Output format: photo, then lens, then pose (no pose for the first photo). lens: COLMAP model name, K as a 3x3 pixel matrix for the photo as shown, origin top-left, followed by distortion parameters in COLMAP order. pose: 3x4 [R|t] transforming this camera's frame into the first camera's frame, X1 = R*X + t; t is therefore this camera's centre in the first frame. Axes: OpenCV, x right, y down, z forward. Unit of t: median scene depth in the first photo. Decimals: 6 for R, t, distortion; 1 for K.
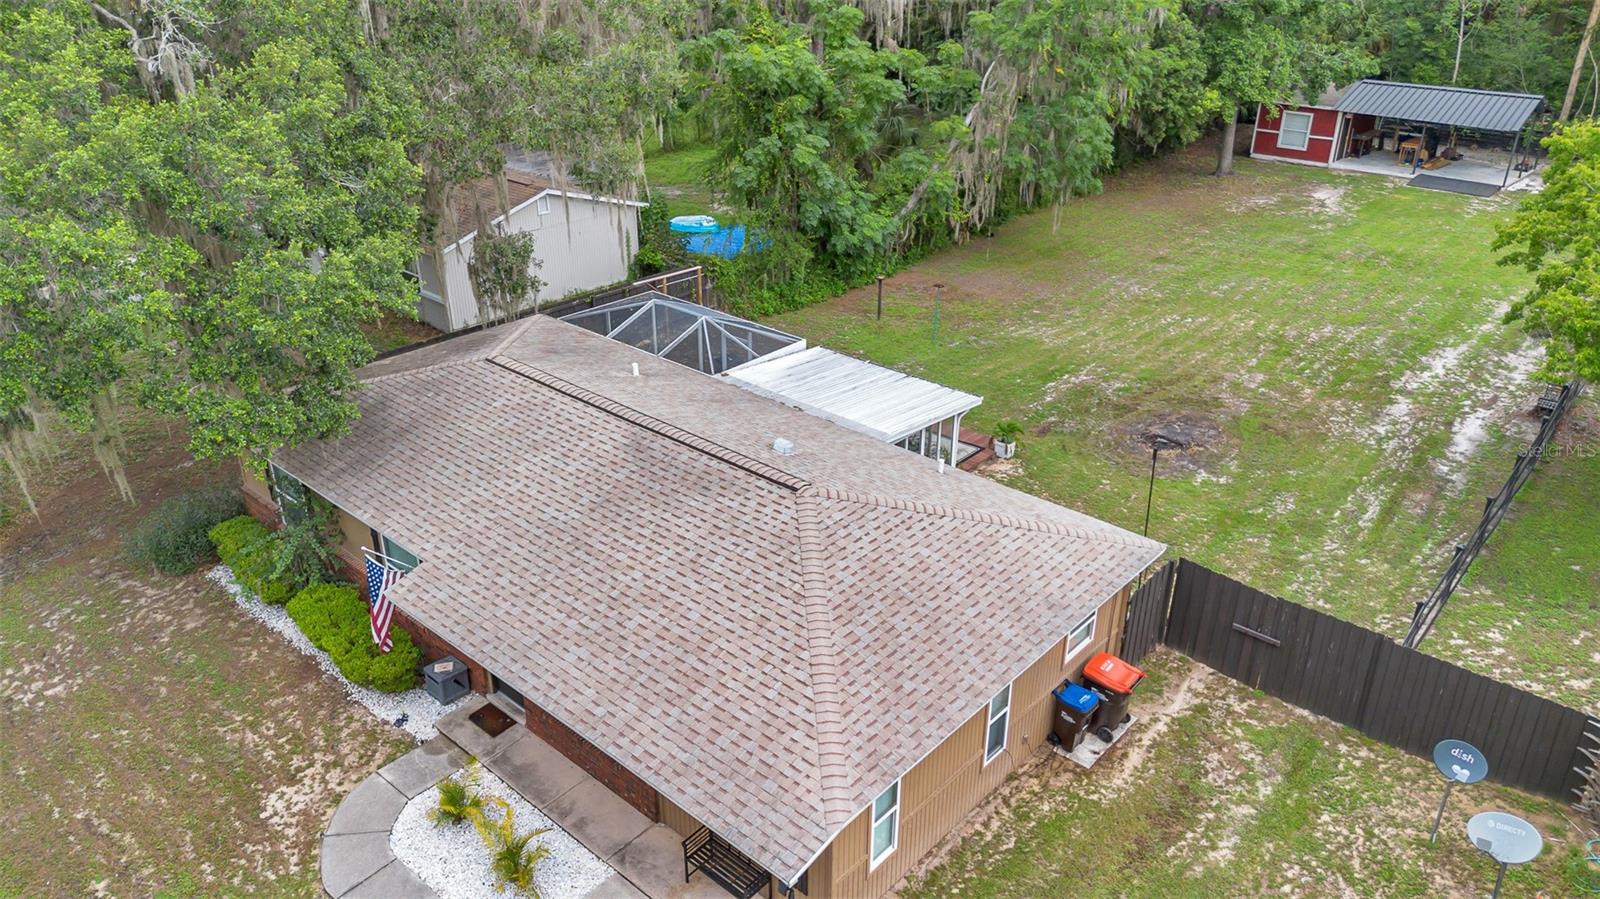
lens RADIAL K [[1133.8, 0, 794.0], [0, 1133.8, 445.1], [0, 0, 1]] dist [0.071952, -0.073358]
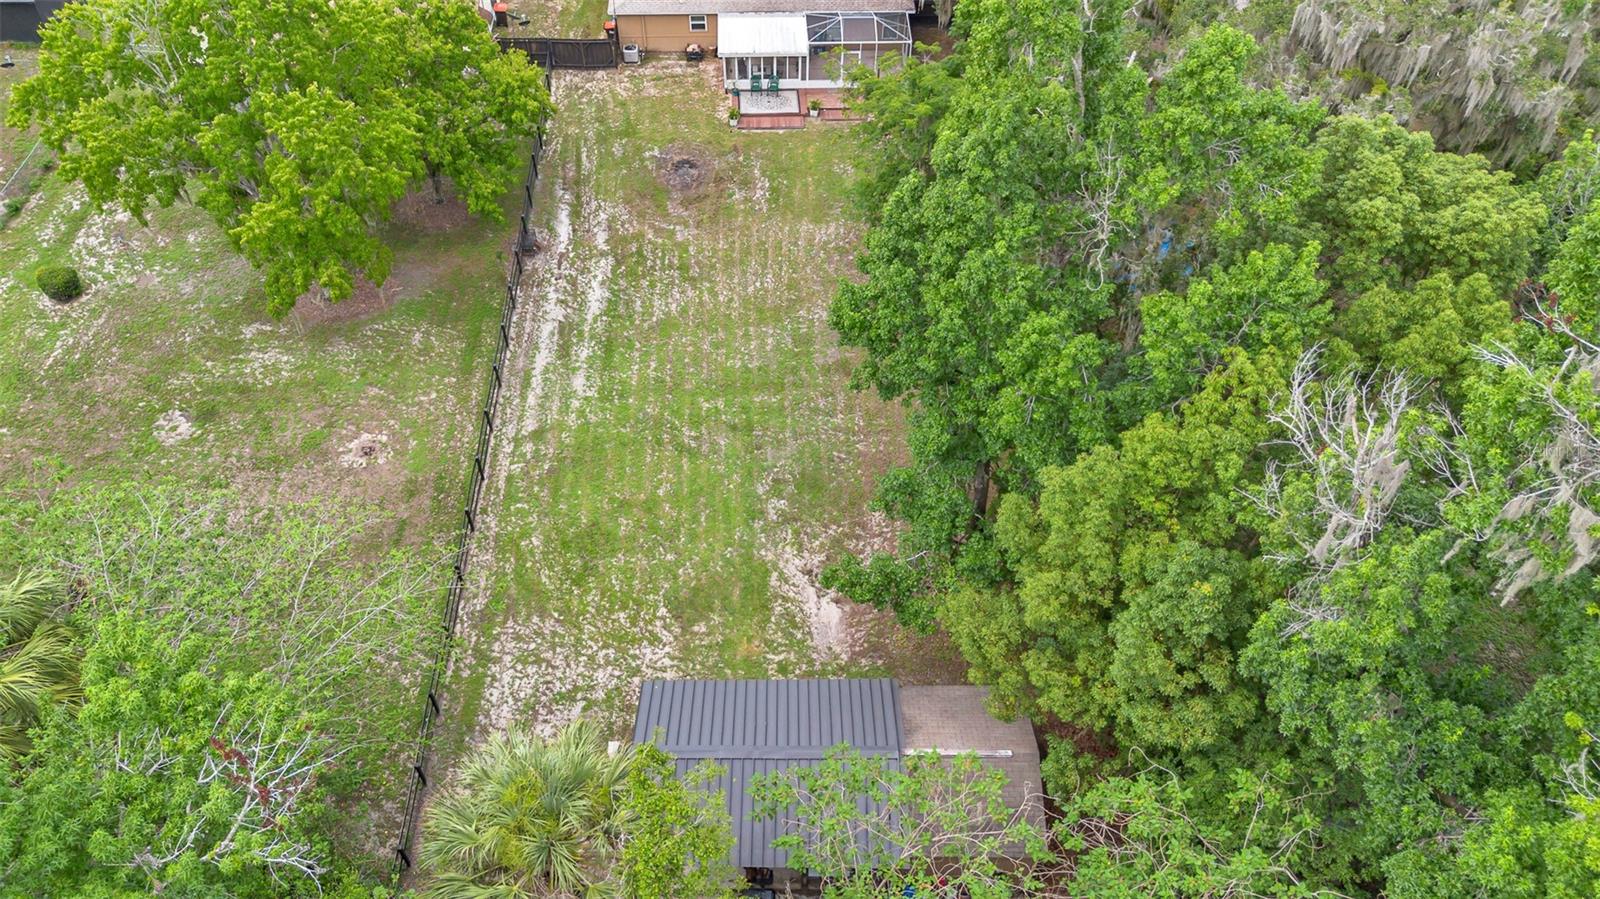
lens RADIAL K [[1141.5, 0, 800.0], [0, 1141.5, 449.5], [0, 0, 1]] dist [0.100838, -0.176038]
pose [[-0.720803, 0.512544, -0.466629, 1.211362], [-0.312431, 0.360694, 0.878798, -1.459964], [0.618733, 0.779230, -0.099855, 1.511123]]
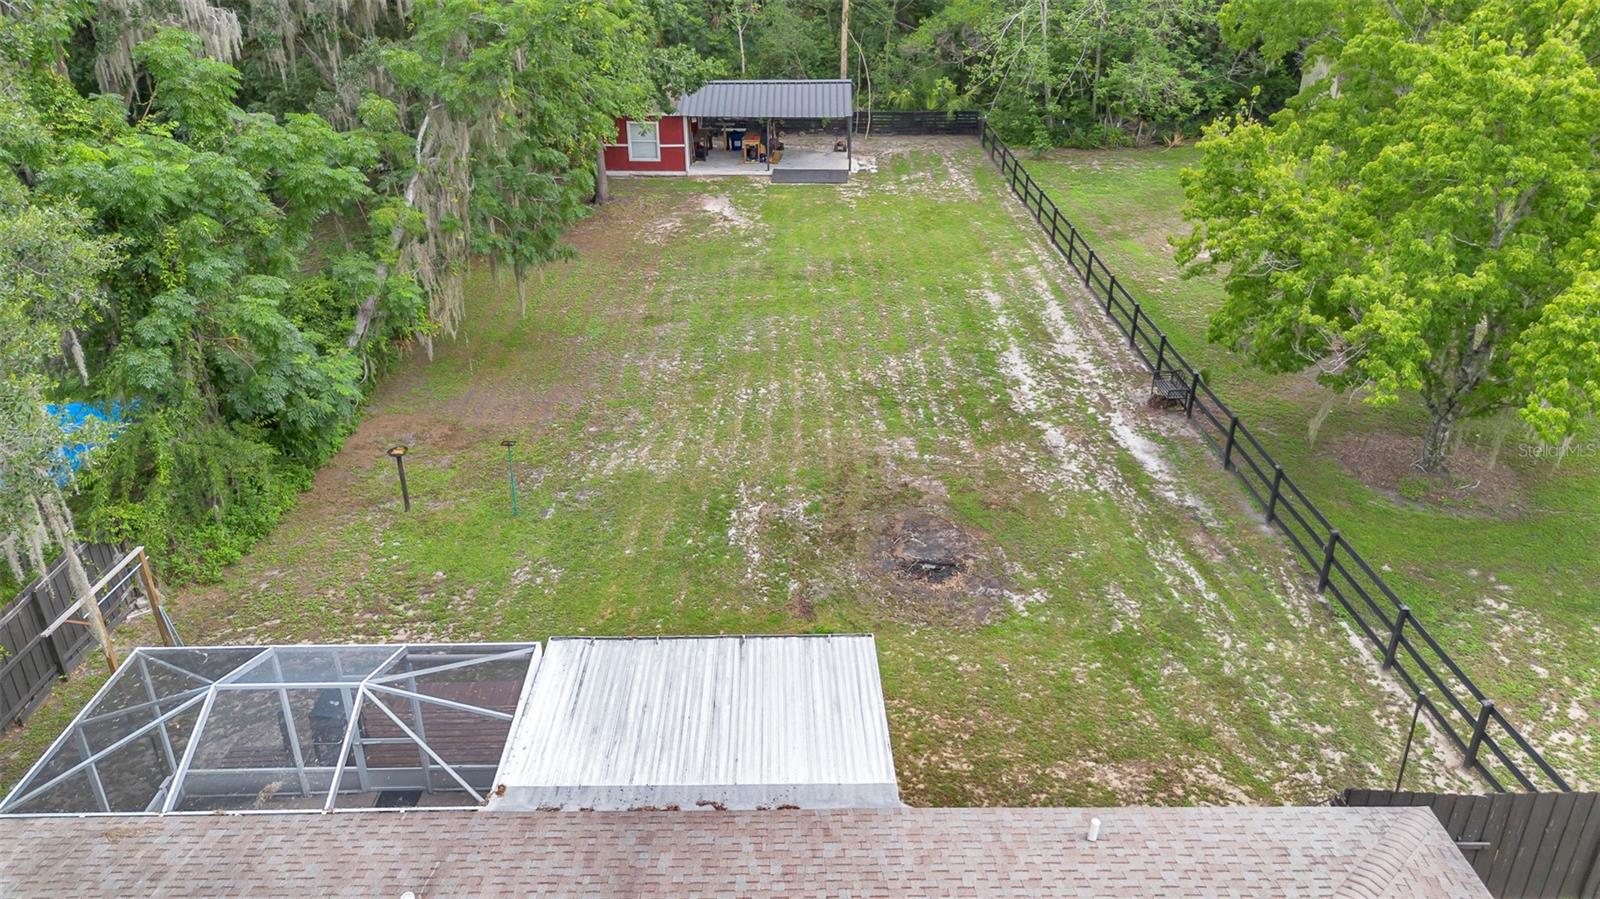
lens RADIAL K [[1124.5, 0, 790.7], [0, 1124.5, 455.3], [0, 0, 1]] dist [0.082226, -0.082322]
pose [[0.739069, -0.307916, 0.599137, -0.176526], [0.298473, 0.947030, 0.118526, -0.177893], [-0.603896, 0.091228, 0.791825, 0.374529]]
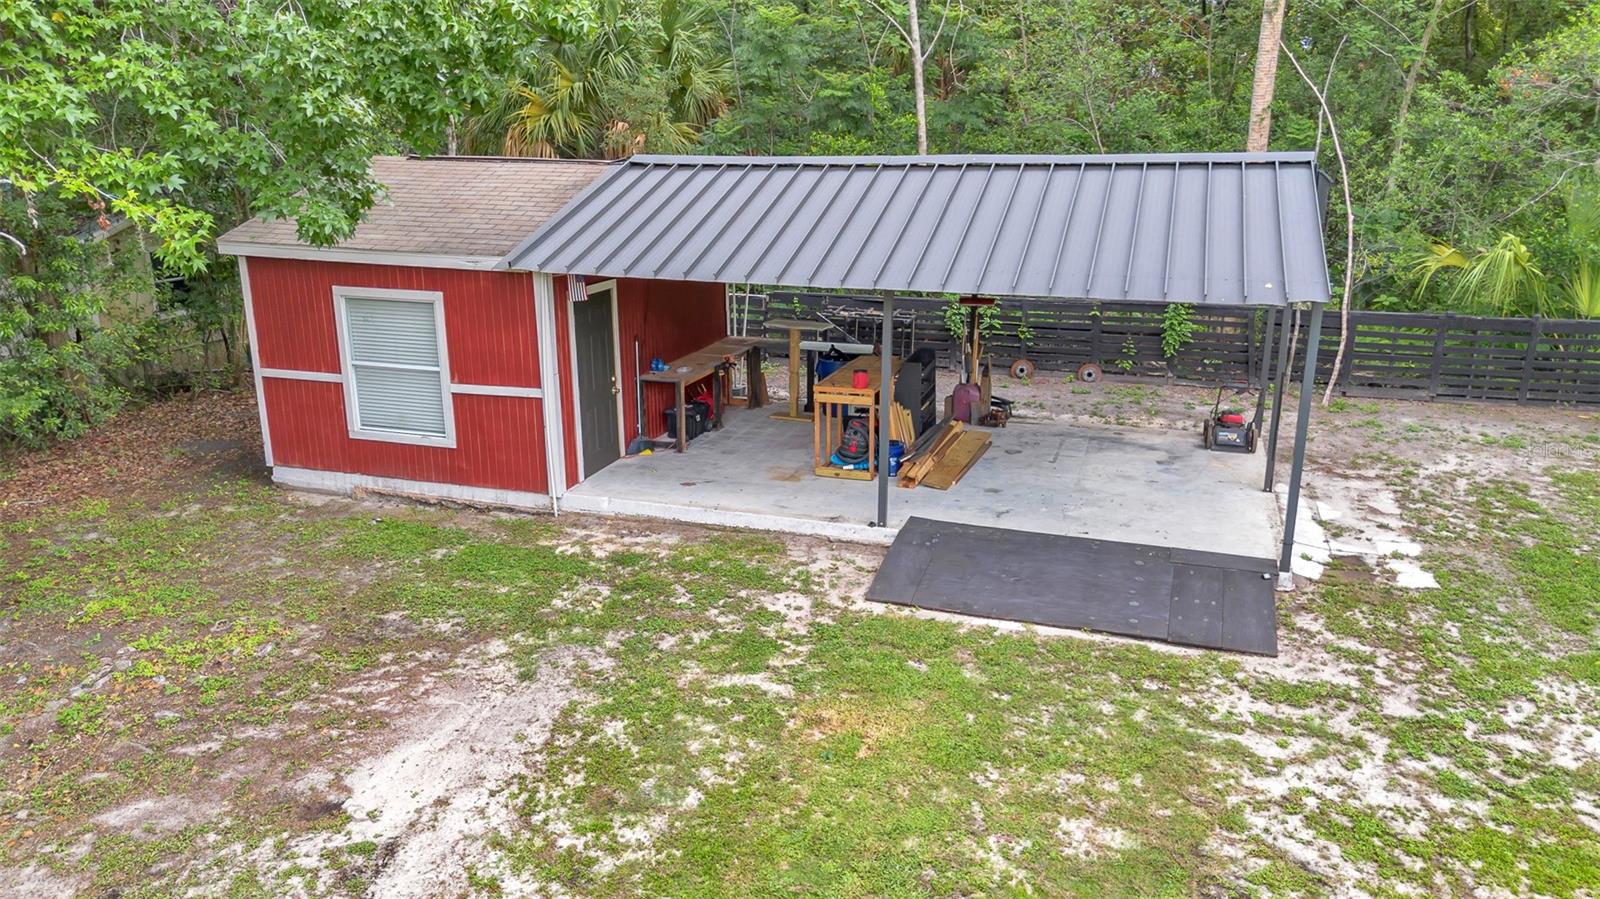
lens RADIAL K [[1133.8, 0, 794.0], [0, 1133.8, 445.1], [0, 0, 1]] dist [0.071952, -0.073358]
pose [[0.904944, -0.117049, 0.409116, 0.692450], [0.188615, 0.972154, -0.139072, -0.355190], [-0.381445, 0.203018, 0.901822, 1.285203]]
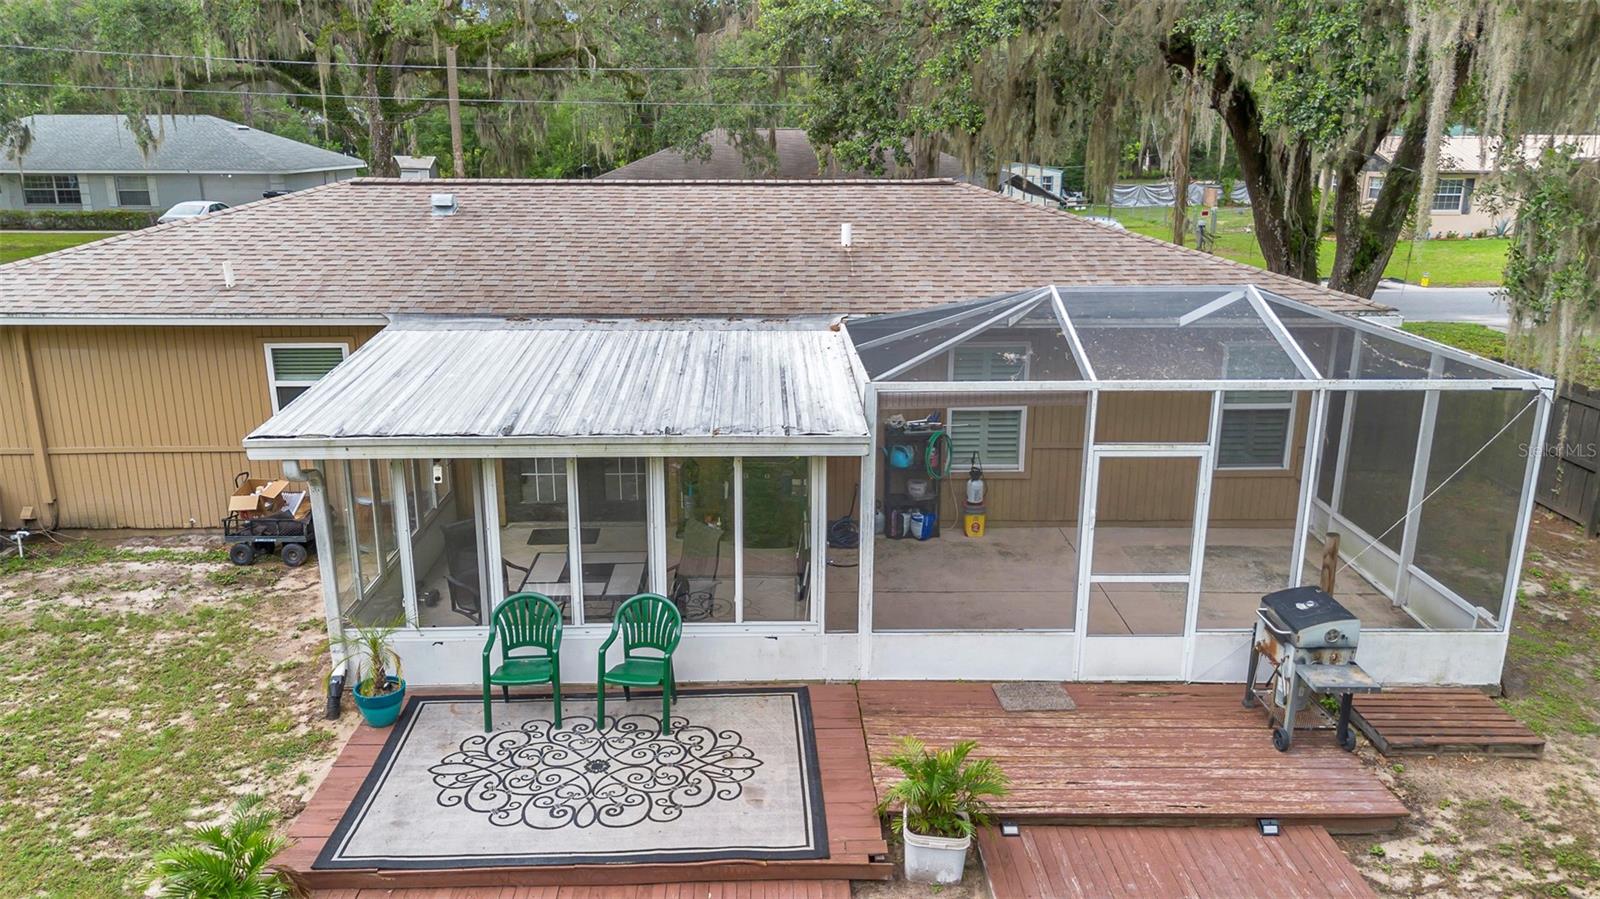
lens RADIAL K [[1133.8, 0, 794.0], [0, 1133.8, 445.1], [0, 0, 1]] dist [0.071952, -0.073358]
pose [[-0.729192, 0.177087, -0.660998, 0.207344], [-0.304379, 0.781188, 0.545068, -0.211621], [0.612888, 0.598653, -0.515735, 0.967799]]
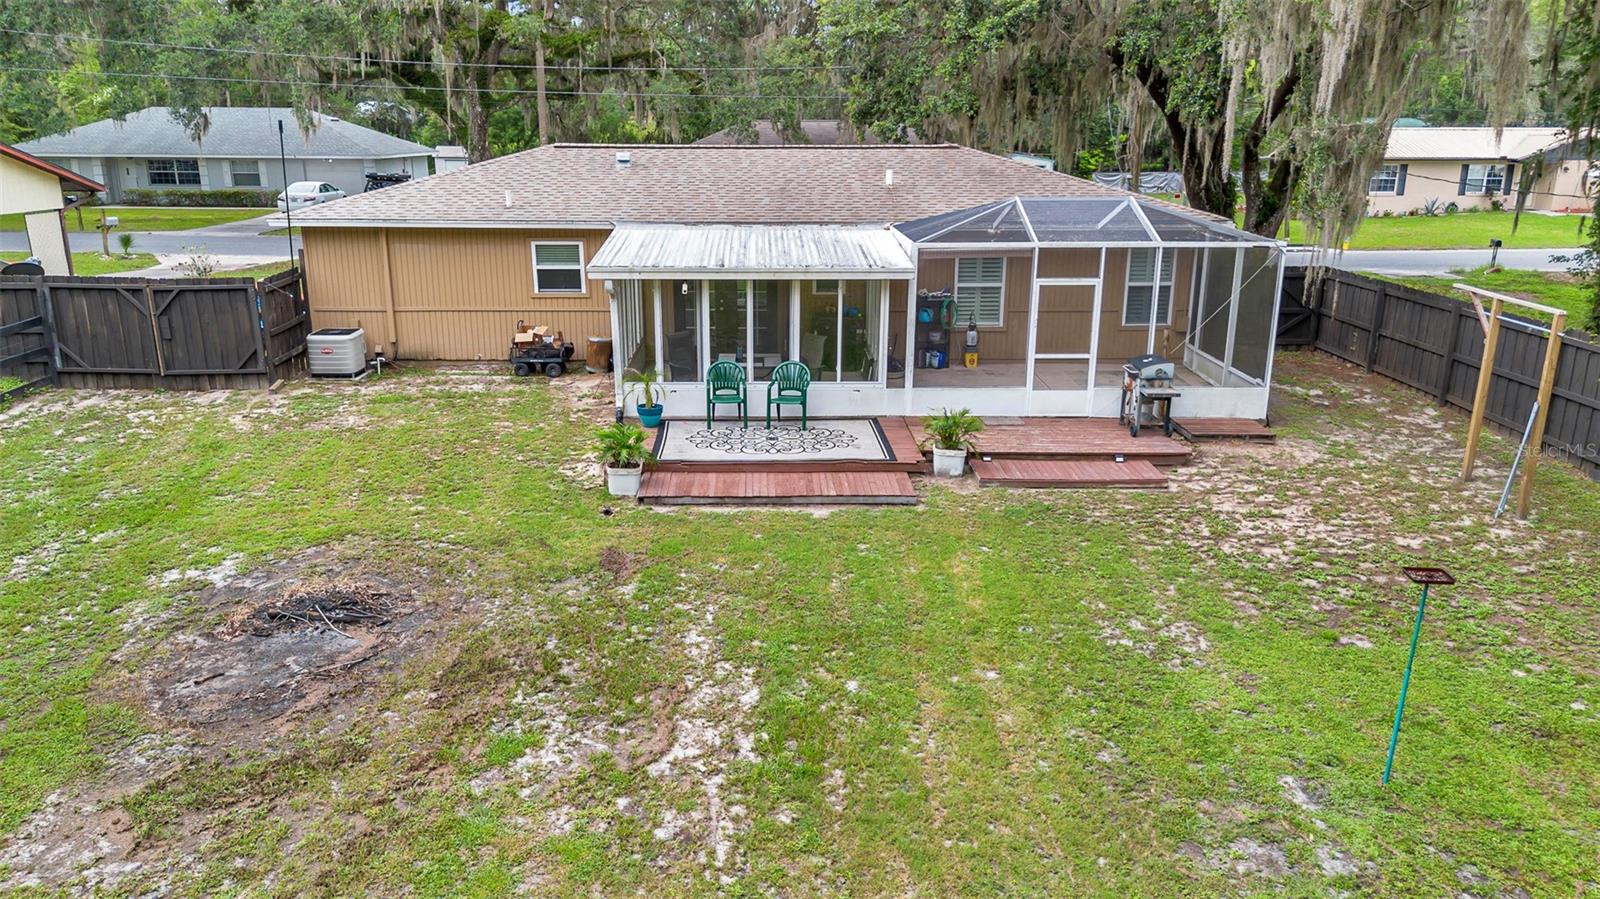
lens RADIAL K [[1133.8, 0, 794.0], [0, 1133.8, 445.1], [0, 0, 1]] dist [0.071952, -0.073358]
pose [[-0.729478, 0.176754, -0.660773, 0.399432], [-0.305787, 0.779853, 0.546190, -0.269004], [0.611847, 0.600489, -0.514836, 1.110668]]
